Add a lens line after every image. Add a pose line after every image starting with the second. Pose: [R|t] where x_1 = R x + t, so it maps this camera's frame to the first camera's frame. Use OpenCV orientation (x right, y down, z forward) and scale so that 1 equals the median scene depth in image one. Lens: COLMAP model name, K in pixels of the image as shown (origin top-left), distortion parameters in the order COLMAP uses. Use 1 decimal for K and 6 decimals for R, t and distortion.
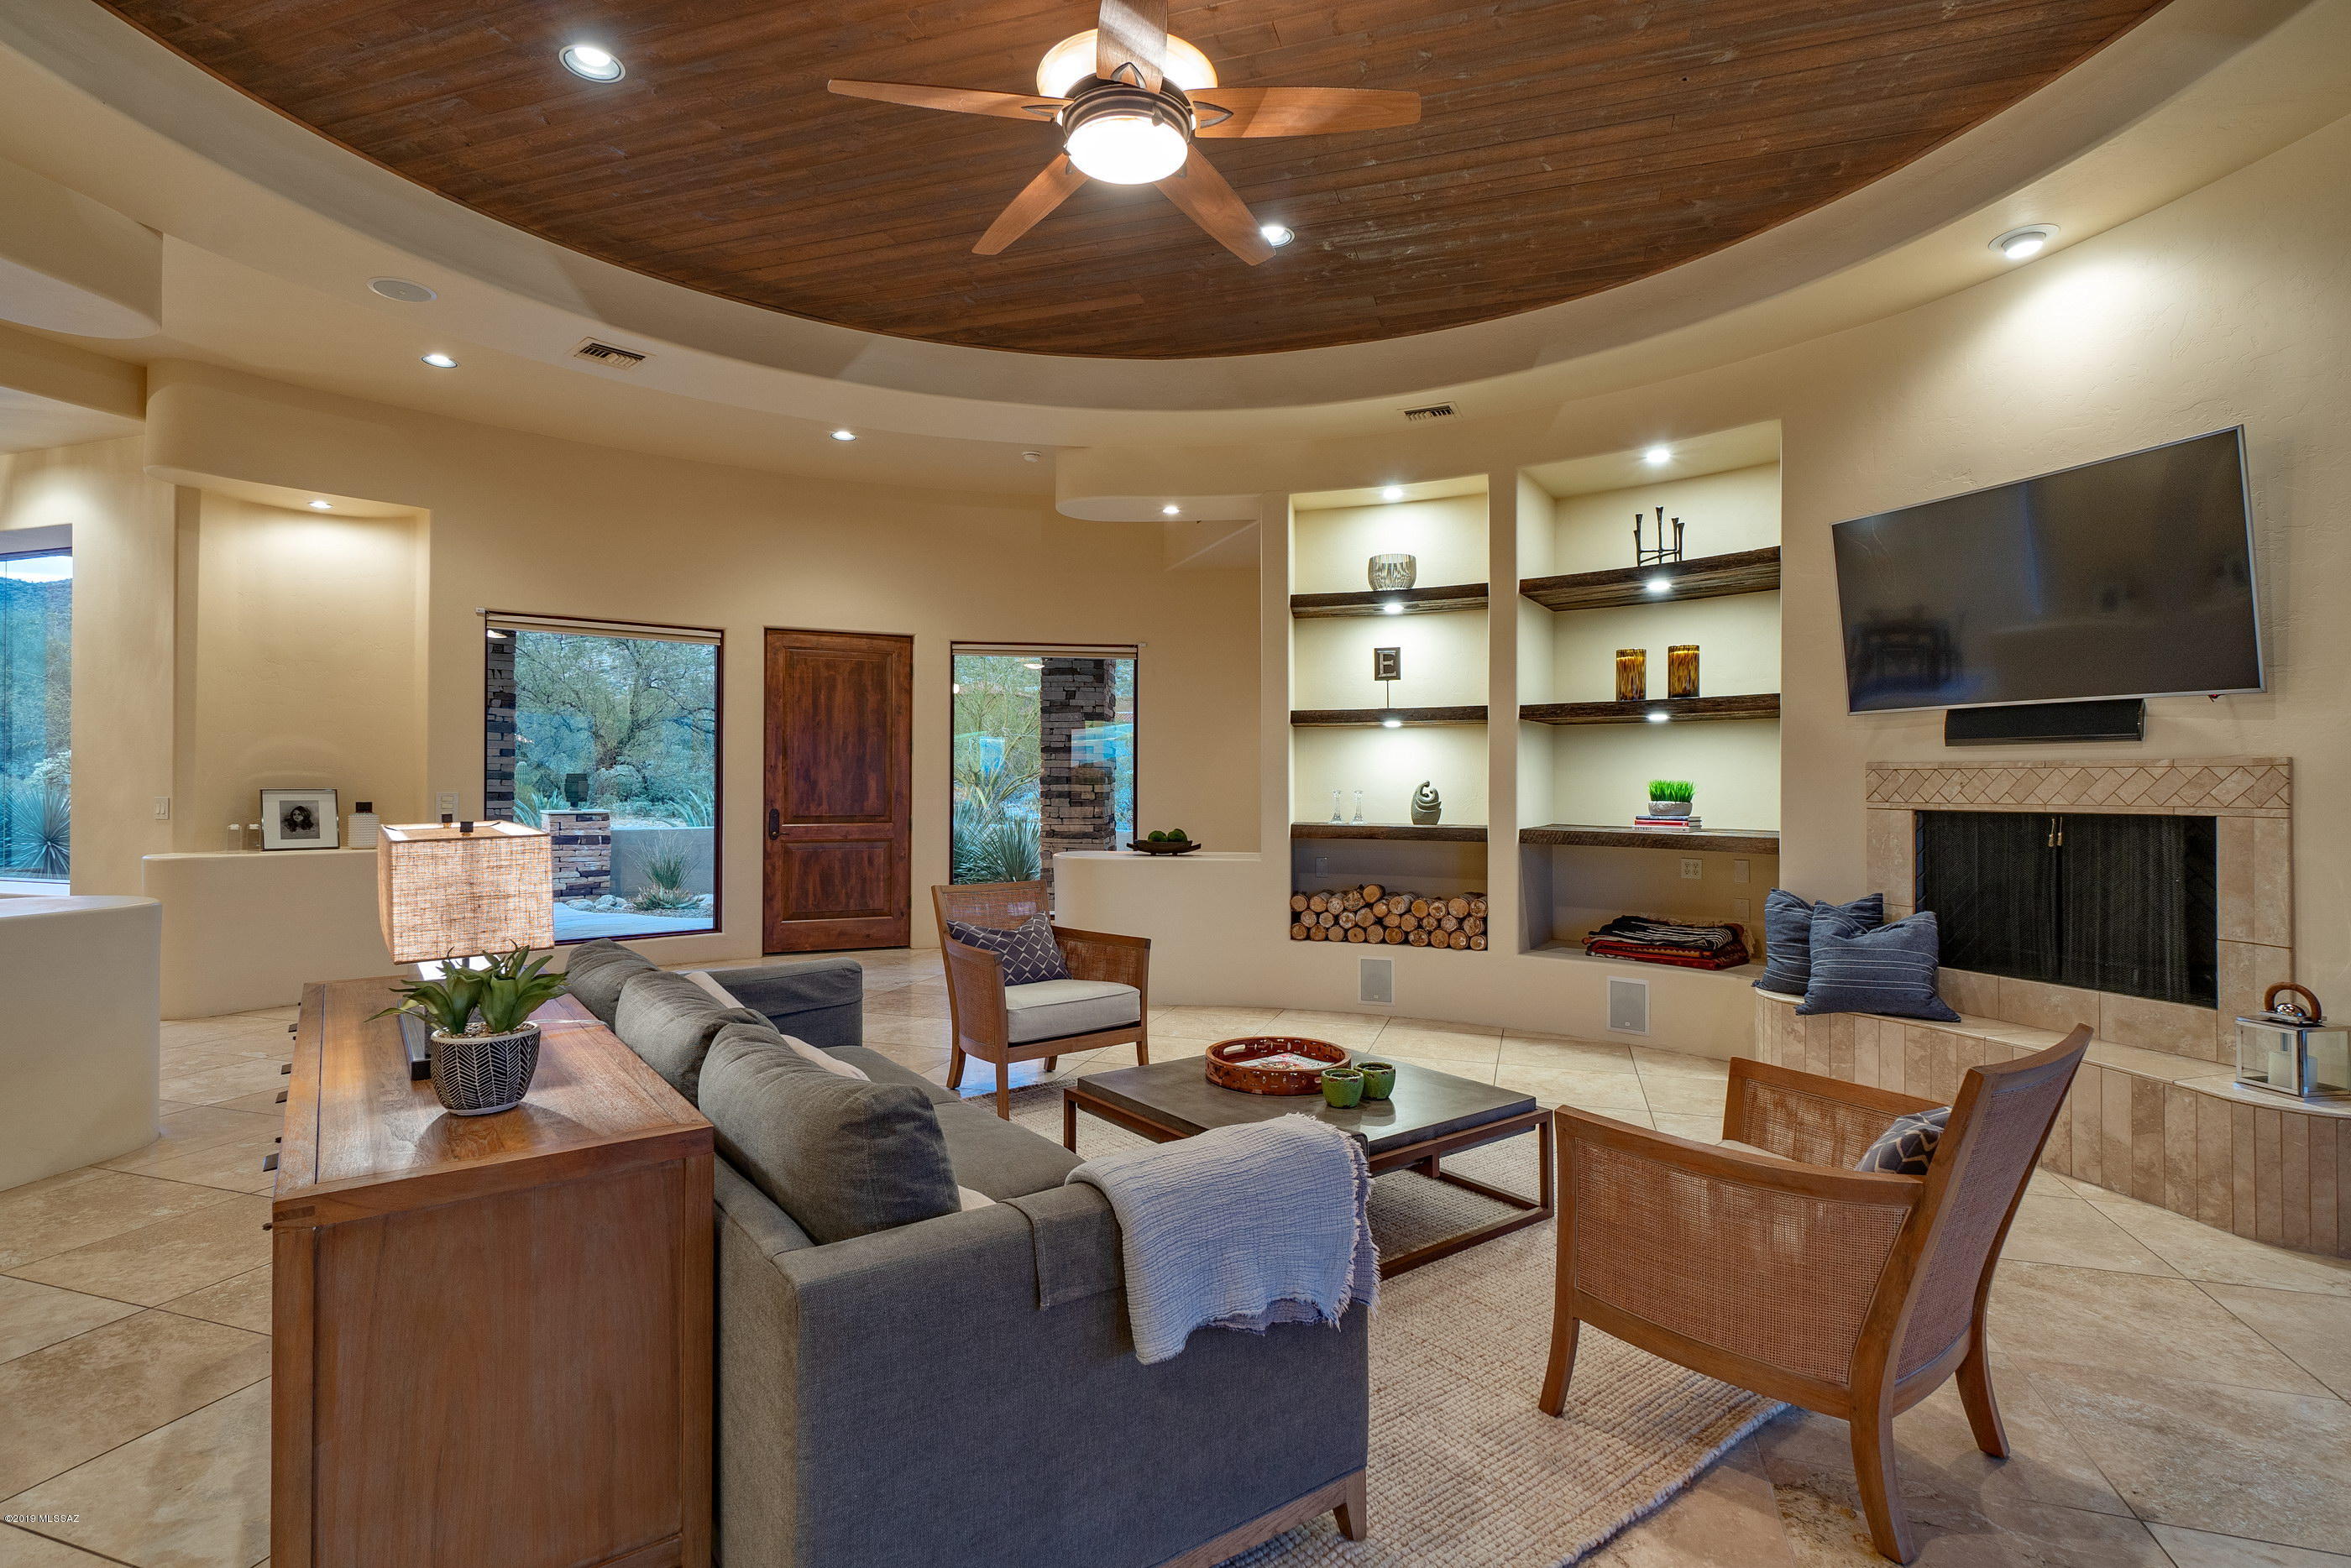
lens RADIAL K [[1104.6, 0, 1159.0], [0, 1104.6, 772.0], [0, 0, 1]] dist [0.001320, -0.000364]
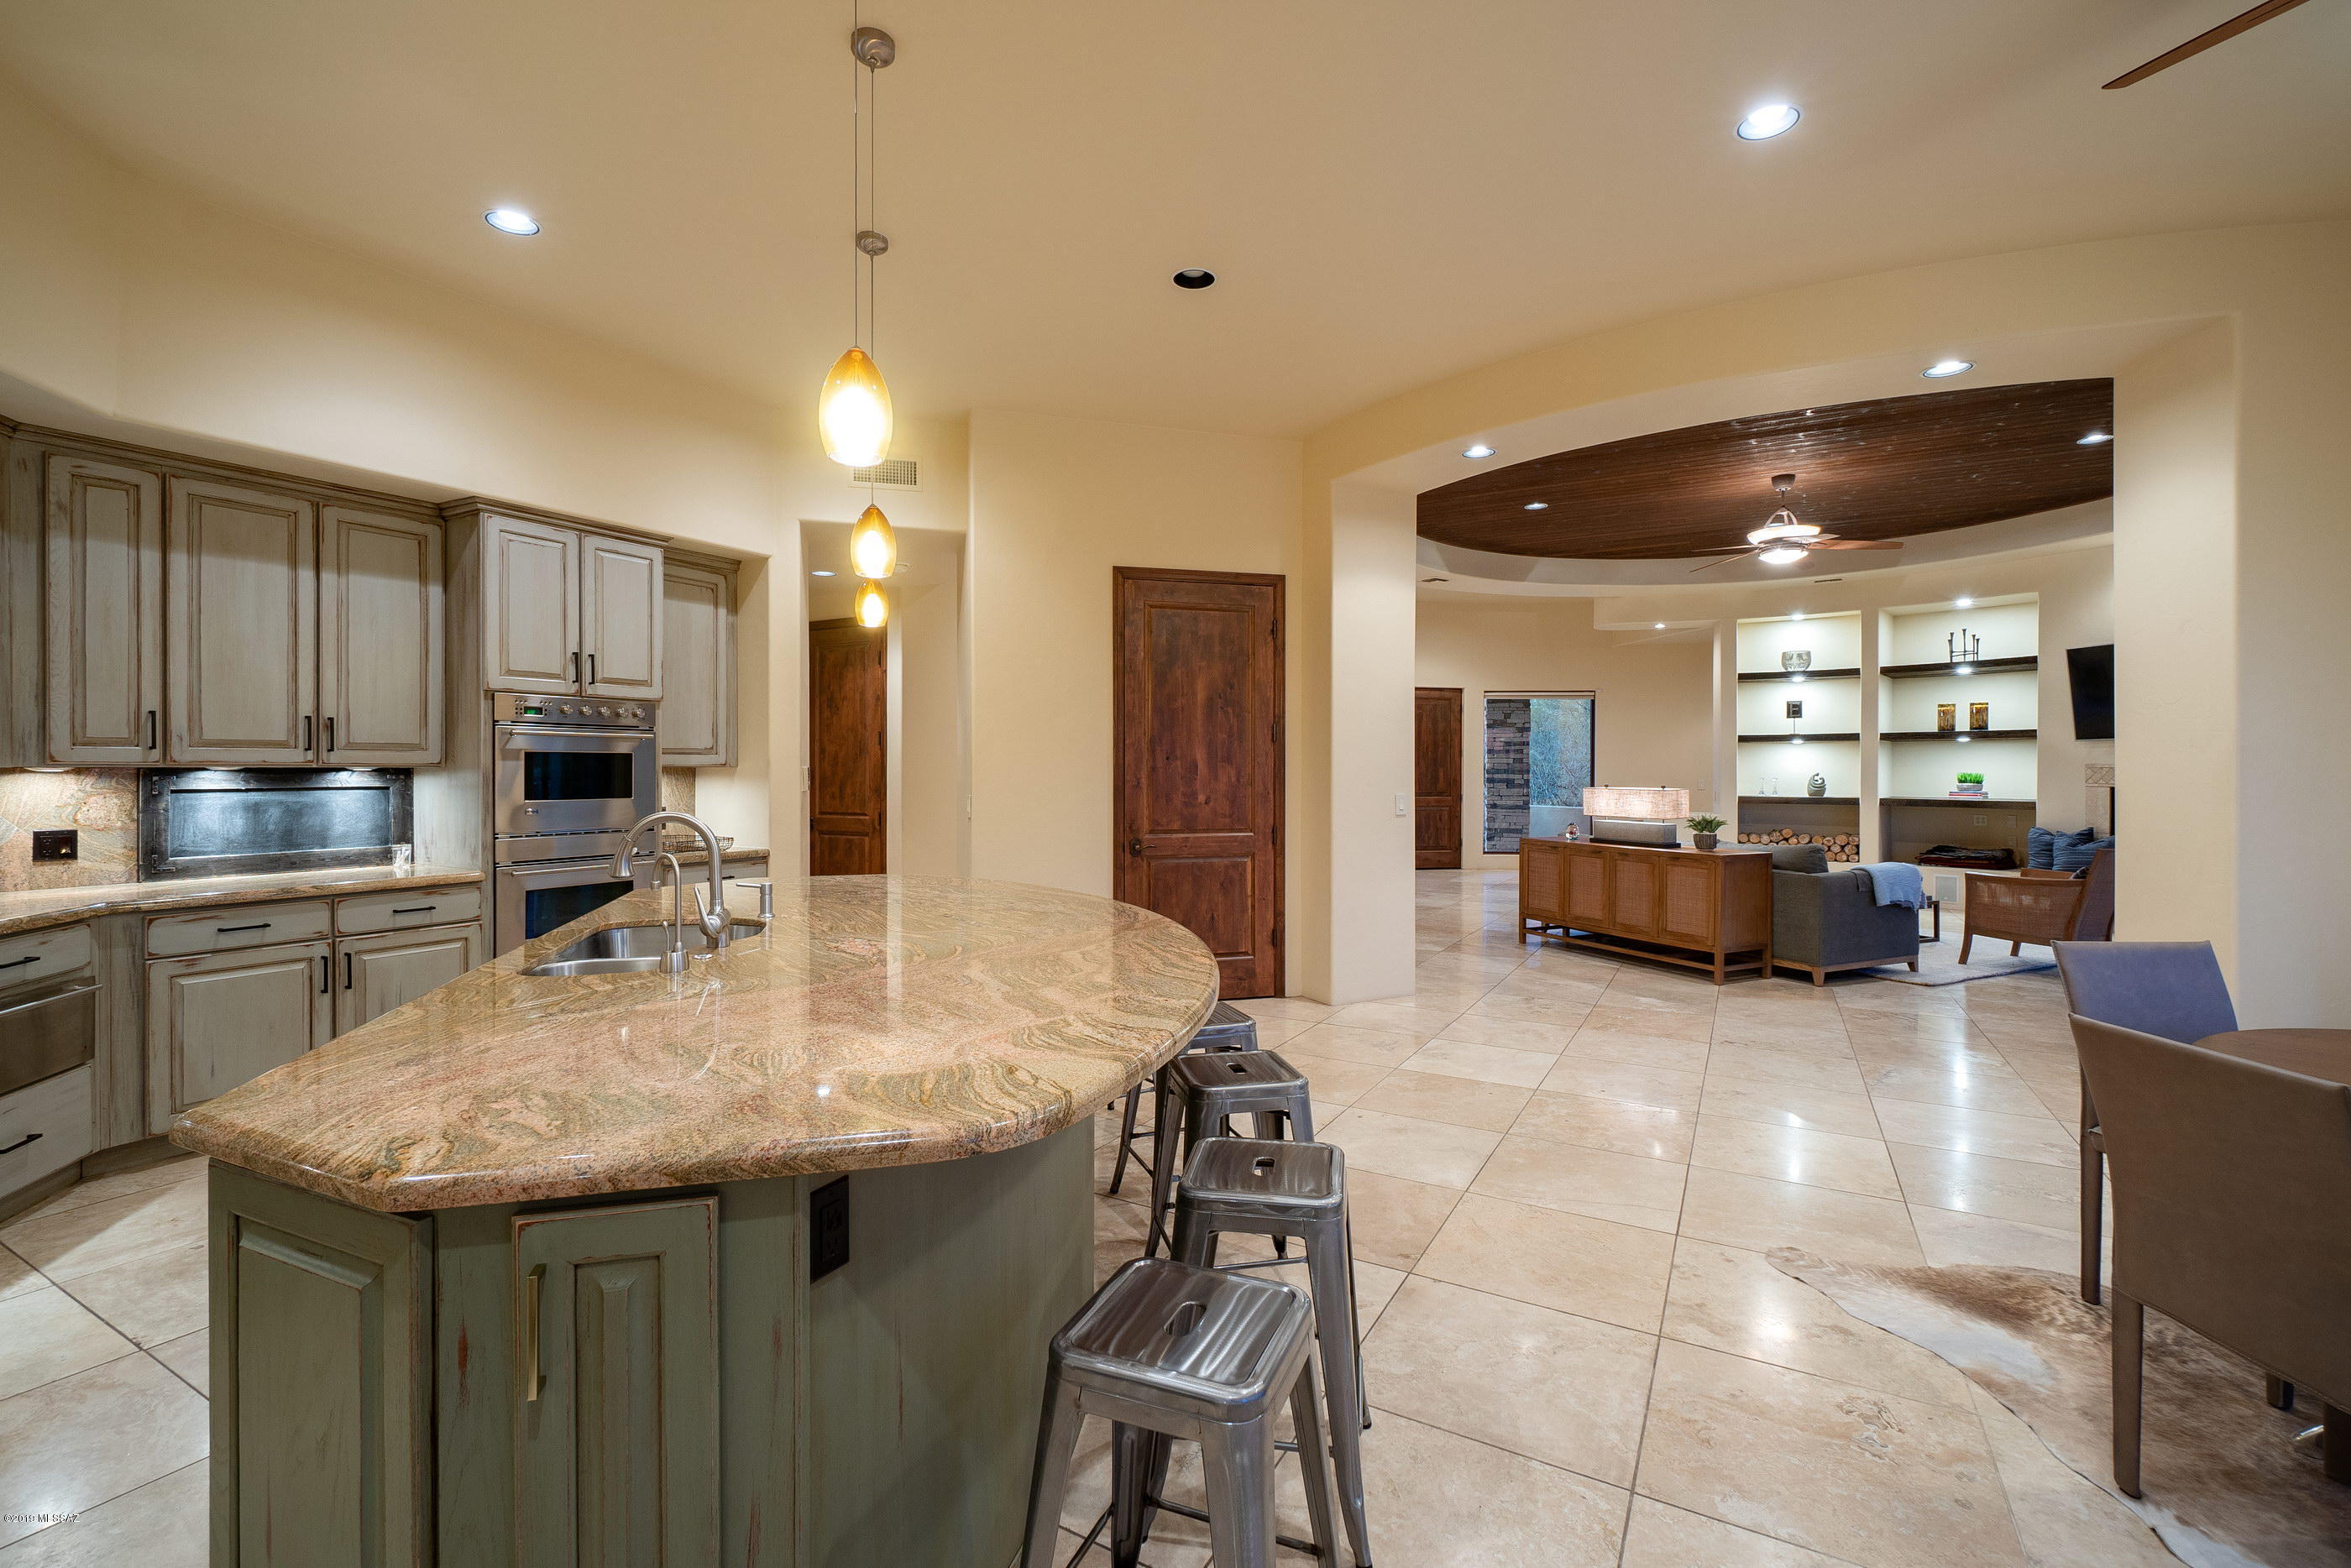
lens RADIAL K [[1001.1, 0, 1189.5], [0, 1001.1, 771.5], [0, 0, 1]] dist [0.000475, 0.000334]
pose [[0.983122, -0.001941, -0.182943, -0.514524], [0.003908, 0.999938, 0.010392, -0.016596], [0.182911, -0.010932, 0.983069, -0.890891]]
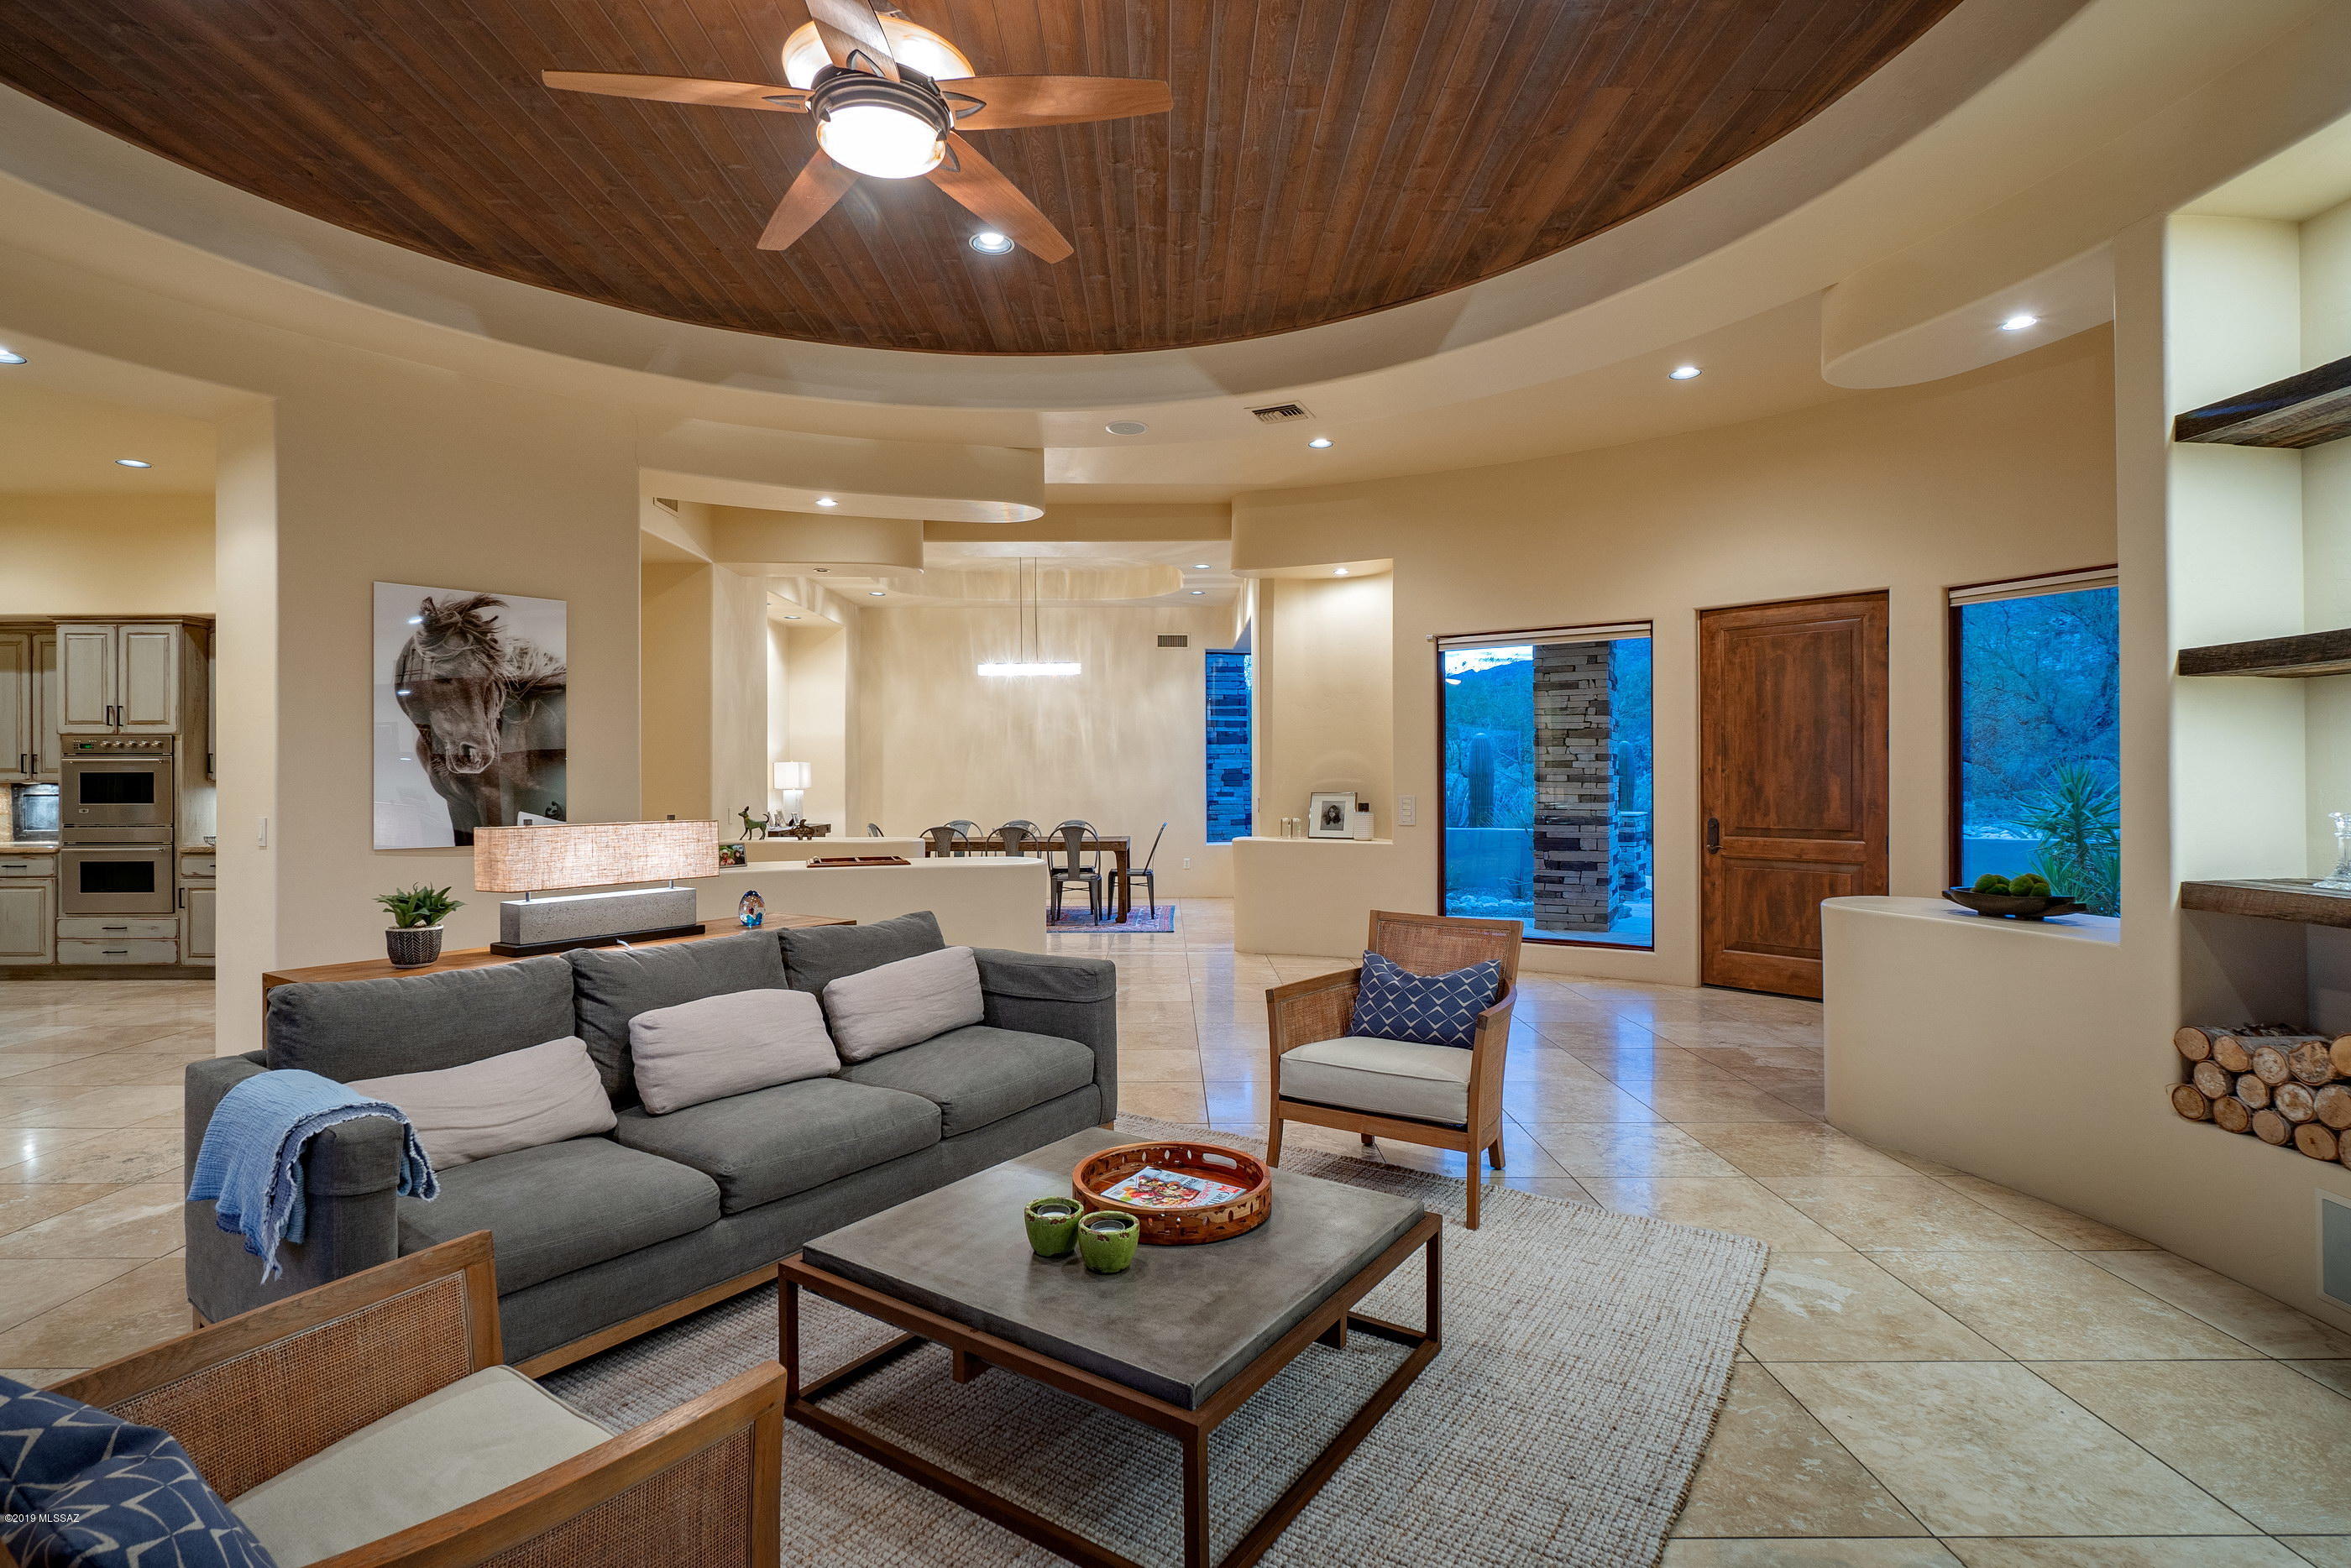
lens RADIAL K [[1104.6, 0, 1159.0], [0, 1104.6, 772.0], [0, 0, 1]] dist [0.001320, -0.000364]
pose [[0.338078, -0.010642, -0.941058, 0.440115], [0.012291, 0.999901, -0.006892, -0.002818], [0.941038, -0.009237, 0.338176, 0.417110]]
